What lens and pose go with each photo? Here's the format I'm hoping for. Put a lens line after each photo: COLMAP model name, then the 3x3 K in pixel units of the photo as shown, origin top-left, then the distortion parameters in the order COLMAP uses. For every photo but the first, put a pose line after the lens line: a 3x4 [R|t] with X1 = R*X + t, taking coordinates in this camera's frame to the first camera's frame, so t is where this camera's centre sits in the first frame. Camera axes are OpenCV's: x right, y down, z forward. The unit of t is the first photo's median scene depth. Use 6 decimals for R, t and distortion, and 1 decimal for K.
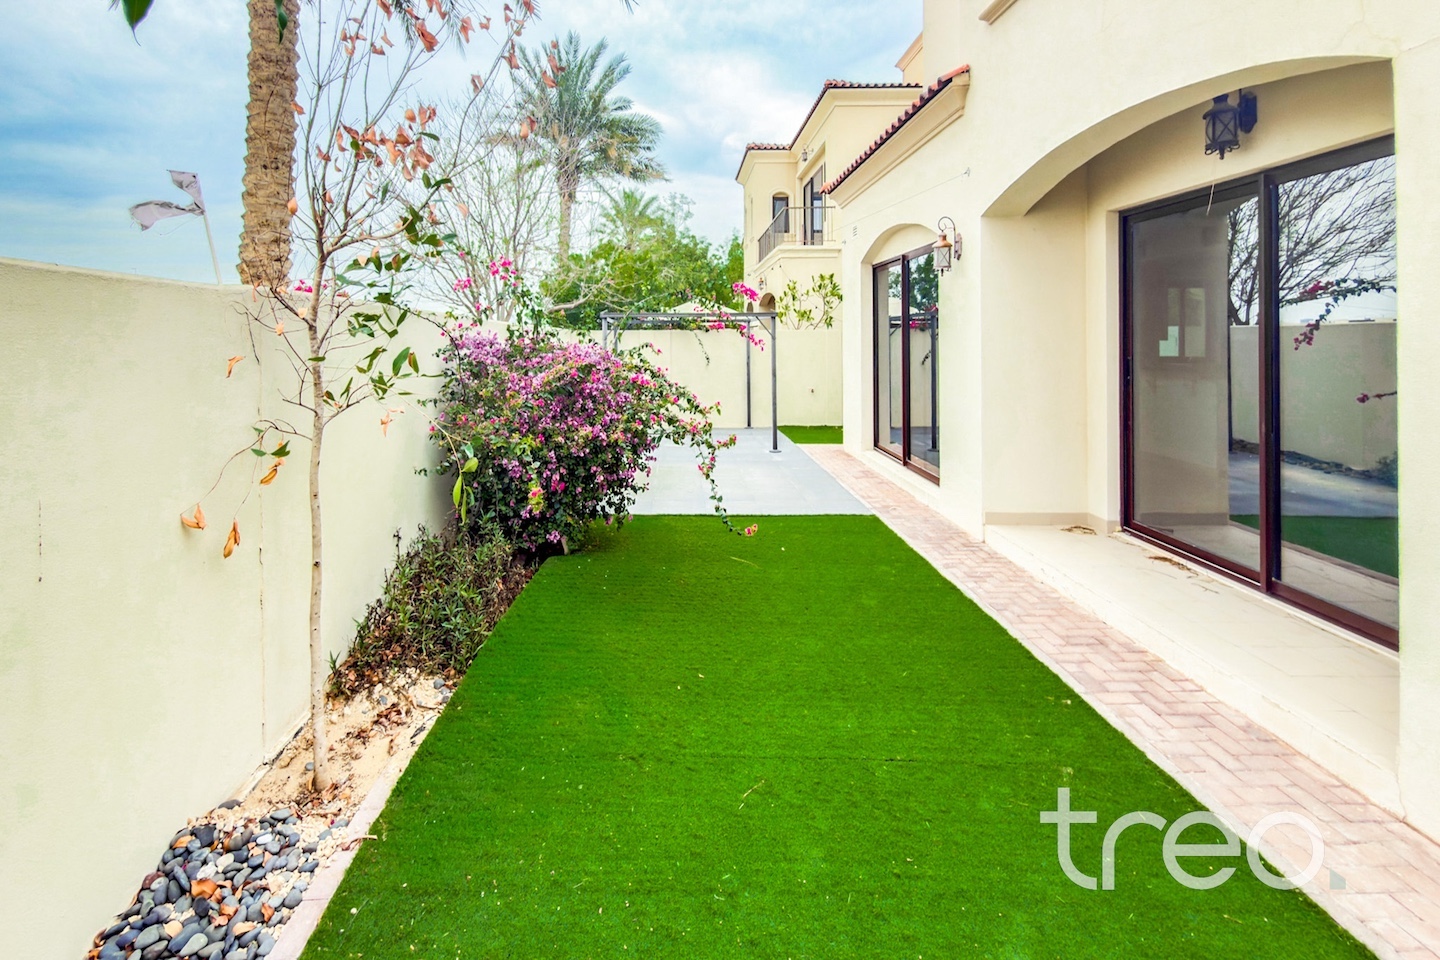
lens RADIAL K [[607.2, 0, 749.8], [0, 607.2, 435.4], [0, 0, 1]] dist [0.001409, -0.000149]
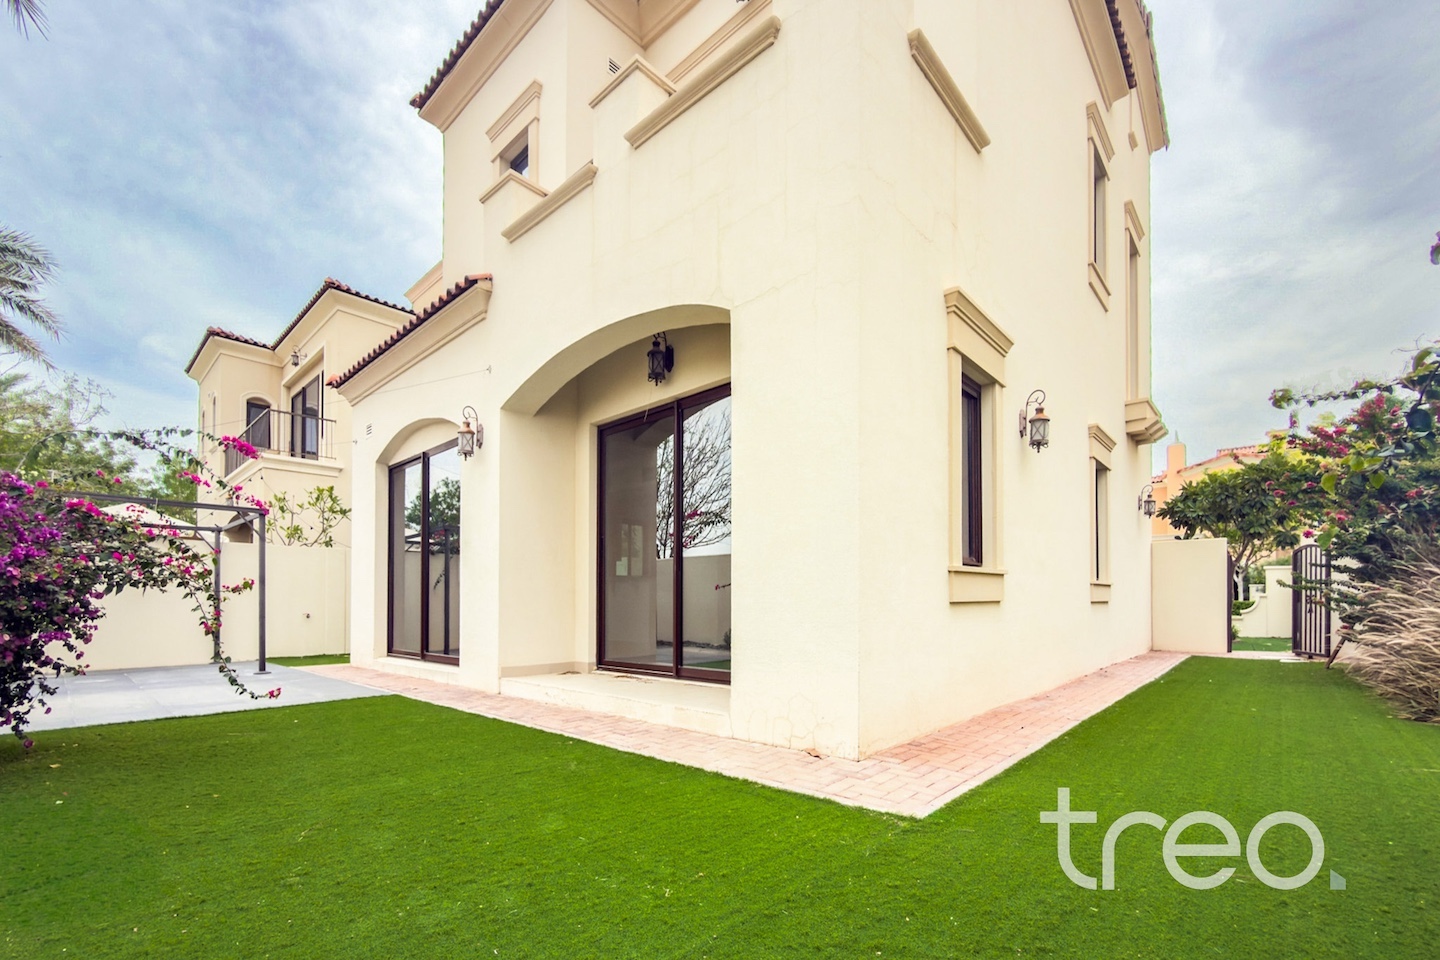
lens RADIAL K [[435.5, 0, 682.4], [0, 435.5, 480.4], [0, 0, 1]] dist [-0.000615, -0.000059]
pose [[0.761010, -0.012967, 0.648610, 0.104801], [-0.004271, 0.999678, 0.024997, -0.288049], [-0.648726, -0.021793, 0.760710, 0.102845]]
